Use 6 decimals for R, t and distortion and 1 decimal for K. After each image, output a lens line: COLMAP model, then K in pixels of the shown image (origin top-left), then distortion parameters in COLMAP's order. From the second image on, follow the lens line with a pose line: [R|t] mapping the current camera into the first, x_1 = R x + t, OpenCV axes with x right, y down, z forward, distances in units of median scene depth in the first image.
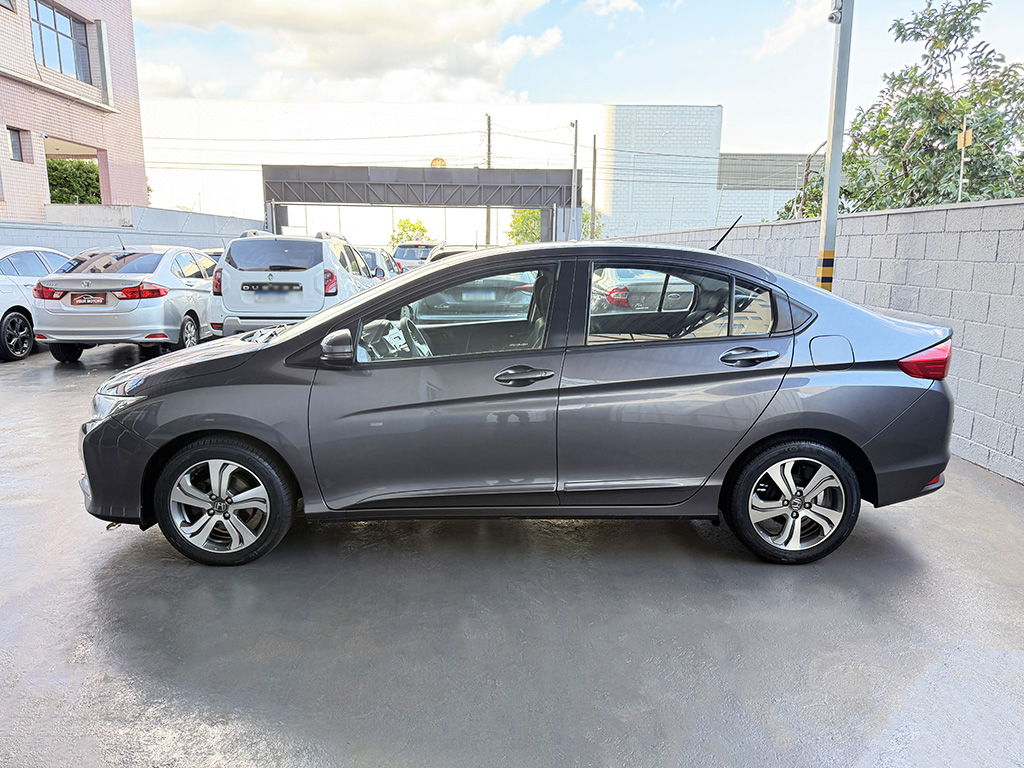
lens RADIAL K [[735.0, 0, 507.4], [0, 735.0, 395.5], [0, 0, 1]] dist [0.005933, -0.006929]
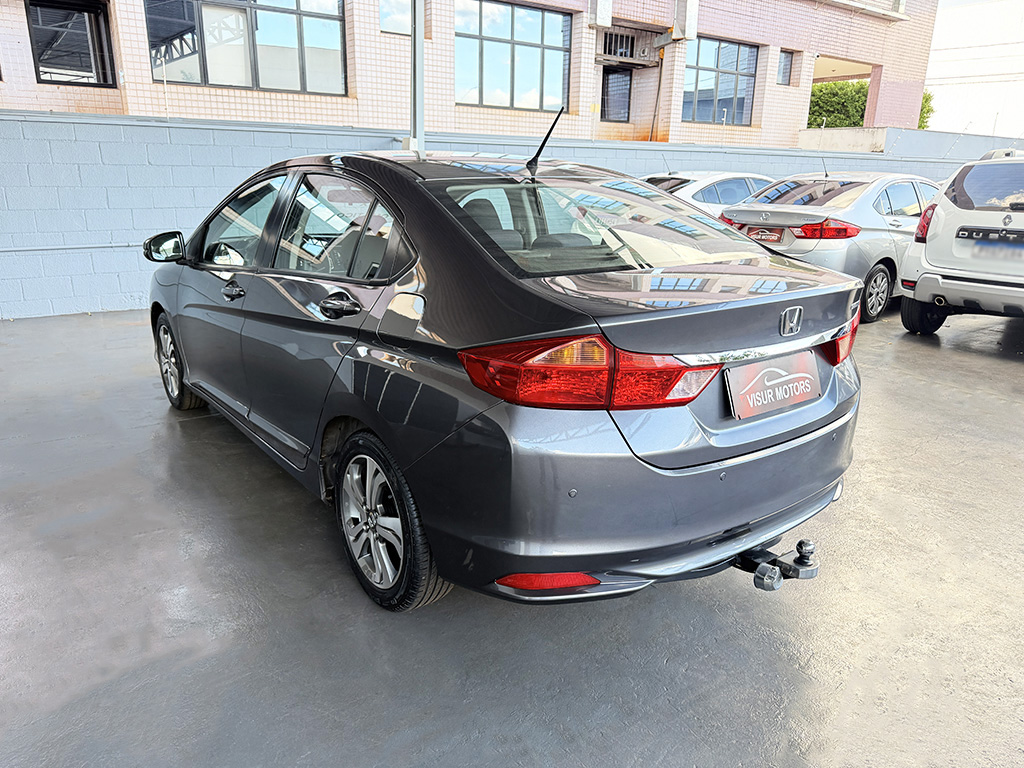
lens RADIAL K [[735.0, 0, 507.4], [0, 735.0, 395.5], [0, 0, 1]] dist [0.005933, -0.006929]
pose [[0.577753, 0.242177, -0.779456, -0.027745], [-0.172830, 0.969612, 0.173152, -0.044829], [0.797703, 0.034674, 0.602052, 0.245003]]
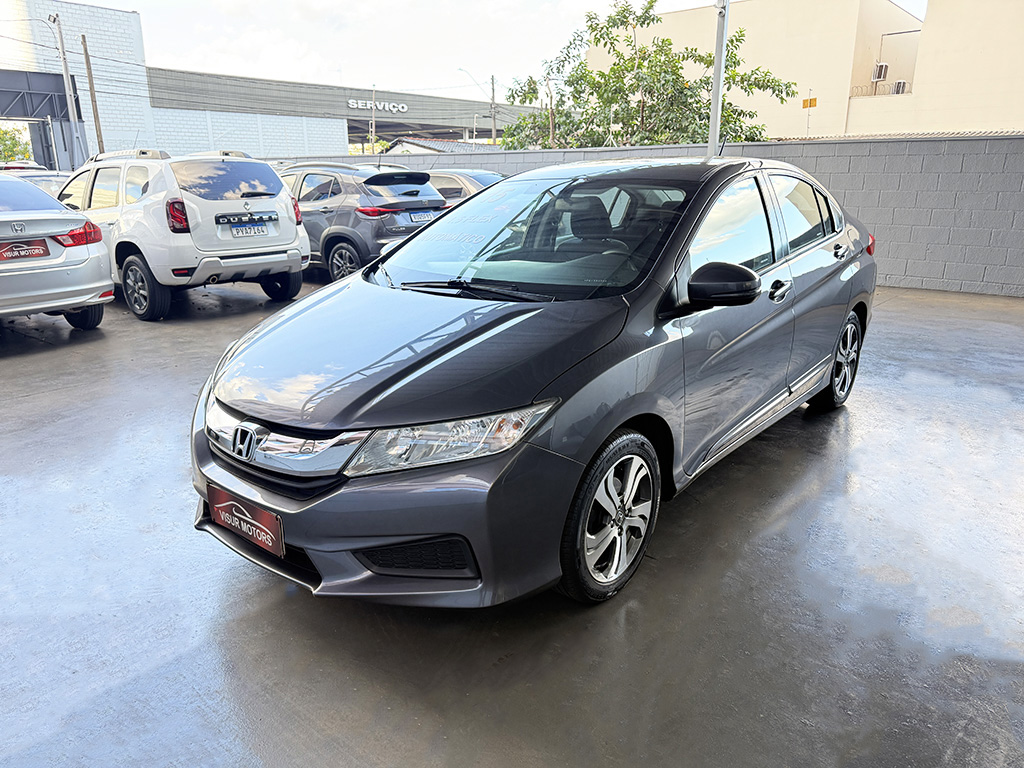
lens RADIAL K [[723.3, 0, 511.0], [0, 723.3, 386.6], [0, 0, 1]] dist [0.018857, -0.004835]
pose [[0.624529, -0.229491, 0.746523, -0.793582], [0.161320, 0.973147, 0.164200, -0.045088], [-0.764159, 0.017881, 0.644780, 0.221467]]
